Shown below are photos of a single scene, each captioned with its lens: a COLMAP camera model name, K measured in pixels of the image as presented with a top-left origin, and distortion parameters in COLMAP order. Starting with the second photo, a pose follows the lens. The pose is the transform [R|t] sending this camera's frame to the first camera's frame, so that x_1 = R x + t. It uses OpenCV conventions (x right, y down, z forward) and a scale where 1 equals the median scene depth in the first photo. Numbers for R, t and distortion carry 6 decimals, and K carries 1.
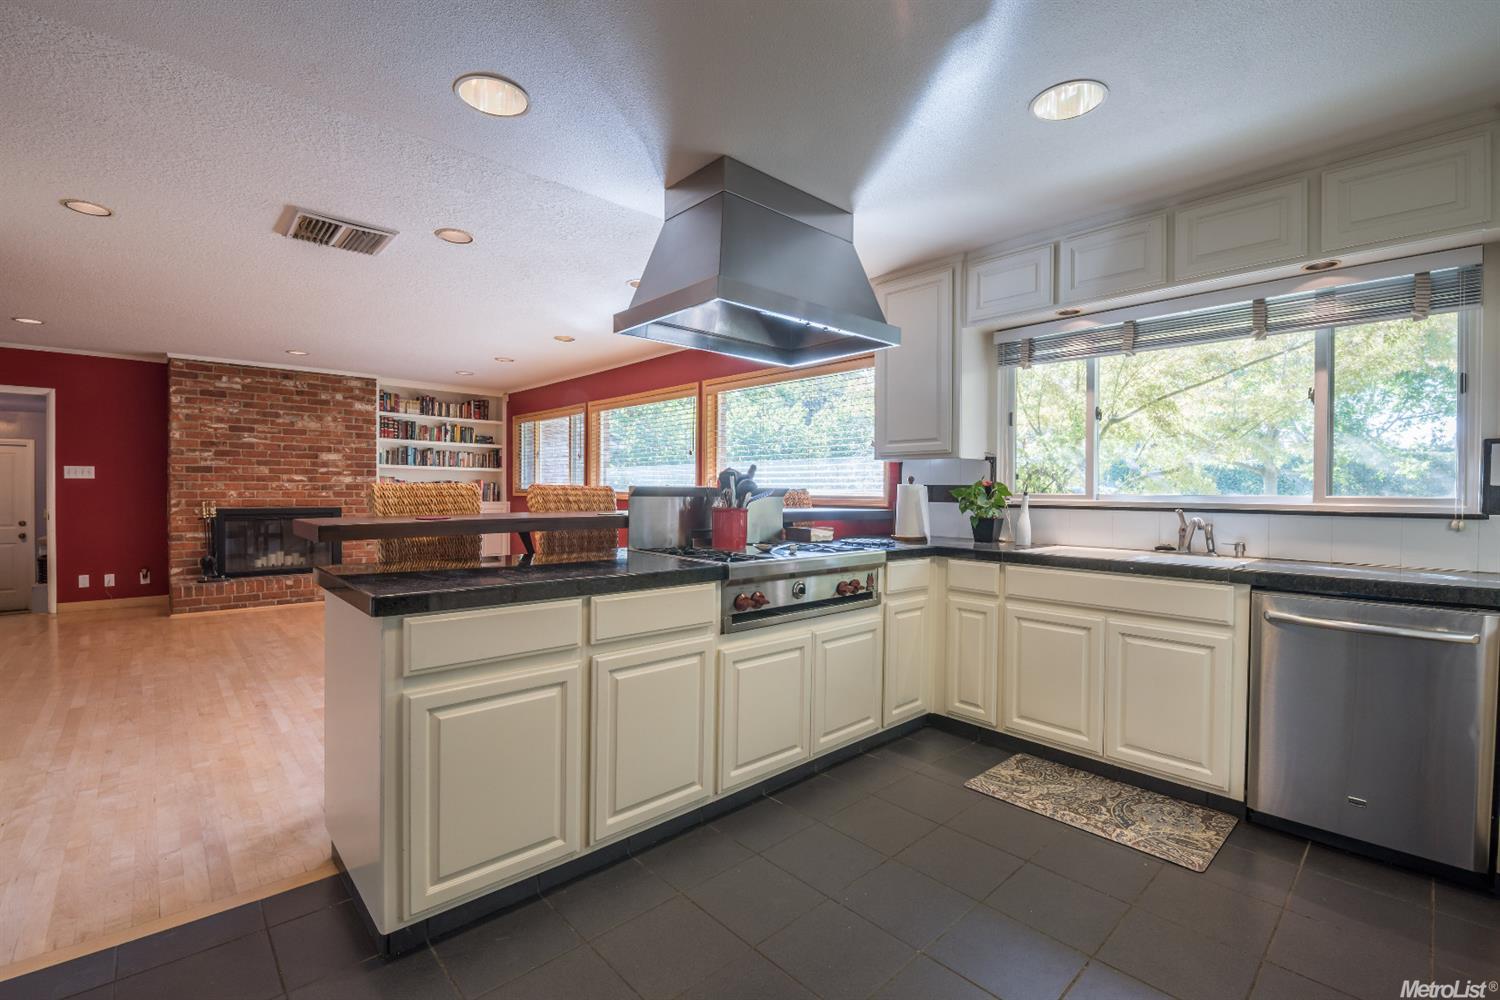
lens RADIAL K [[649.5, 0, 741.9], [0, 649.5, 494.4], [0, 0, 1]] dist [-0.013408, -0.005134]
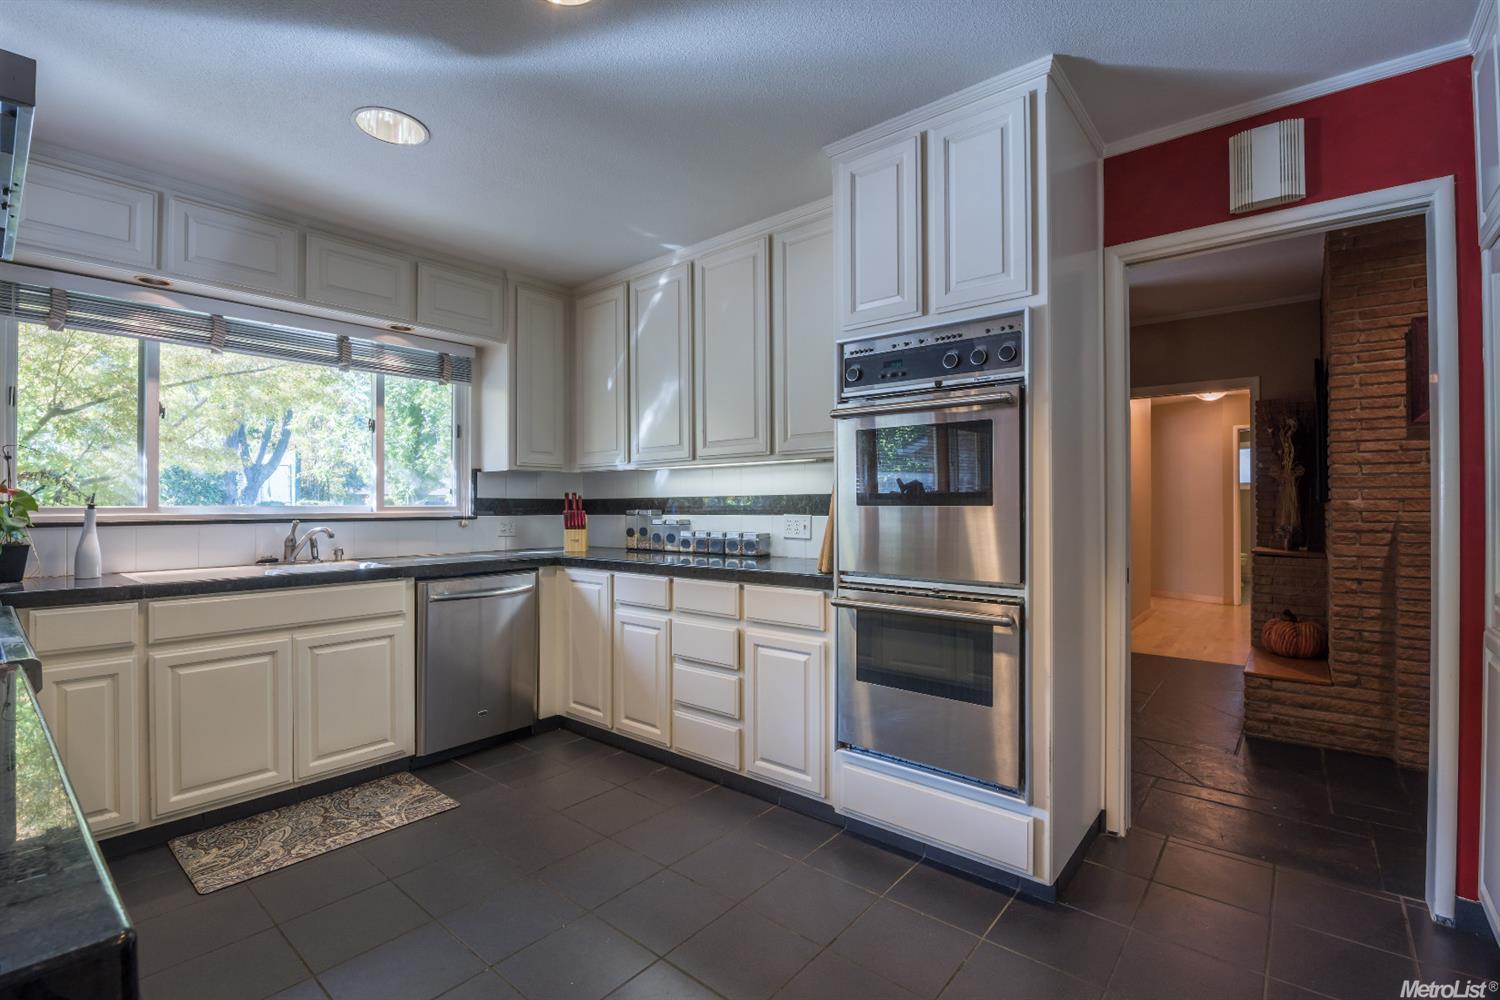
lens RADIAL K [[649.5, 0, 751.9], [0, 649.5, 499.9], [0, 0, 1]] dist [-0.013408, -0.005134]
pose [[-0.136901, 0.000727, 0.990584, -0.470679], [0.009545, 0.999954, 0.000585, -0.002966], [-0.990539, 0.009535, -0.136902, 0.458838]]
